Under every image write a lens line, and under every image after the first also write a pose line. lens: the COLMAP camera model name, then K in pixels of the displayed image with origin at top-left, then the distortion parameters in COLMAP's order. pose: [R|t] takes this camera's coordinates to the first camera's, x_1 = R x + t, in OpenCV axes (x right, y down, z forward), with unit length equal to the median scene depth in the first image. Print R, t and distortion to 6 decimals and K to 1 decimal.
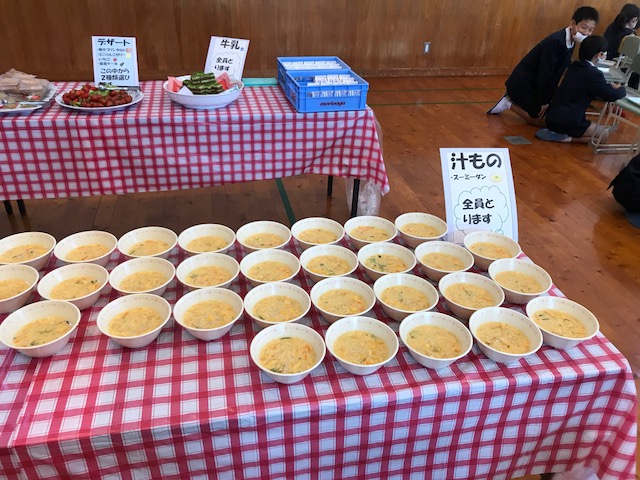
lens RADIAL K [[513.3, 0, 311.3], [0, 513.3, 232.3], [0, 0, 1]] dist [0.015838, -0.018757]
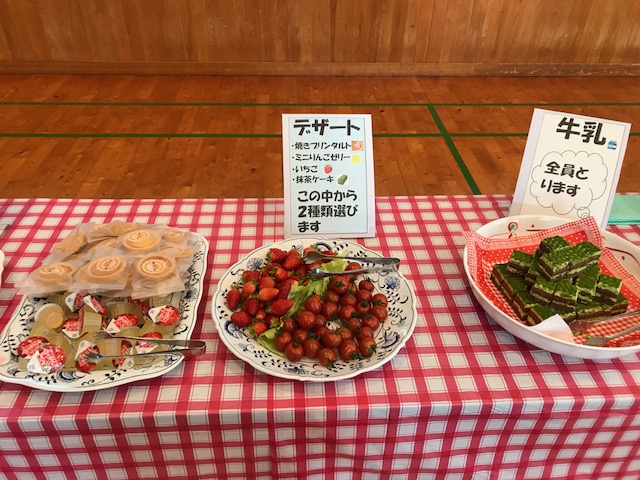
lens RADIAL K [[513.3, 0, 313.7], [0, 513.3, 242.2], [0, 0, 1]] dist [0.015838, -0.018757]
pose [[0.986074, 0.083475, -0.143842, -0.326753], [-0.066100, 0.990376, 0.121602, -0.327795], [0.152609, -0.110400, 0.982101, 0.559209]]
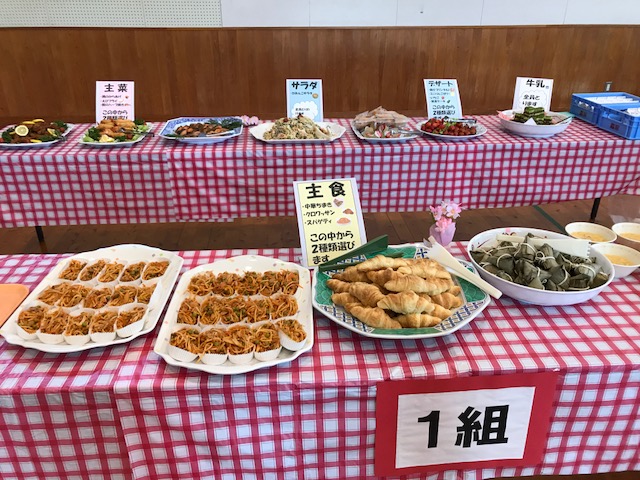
lens RADIAL K [[513.3, 0, 319.4], [0, 513.3, 225.1], [0, 0, 1]] dist [0.015838, -0.018757]
pose [[0.991958, 0.014486, -0.125737, -0.512394], [-0.026188, 0.995421, -0.091925, 0.069958], [0.123830, 0.094479, 0.987796, -0.169318]]
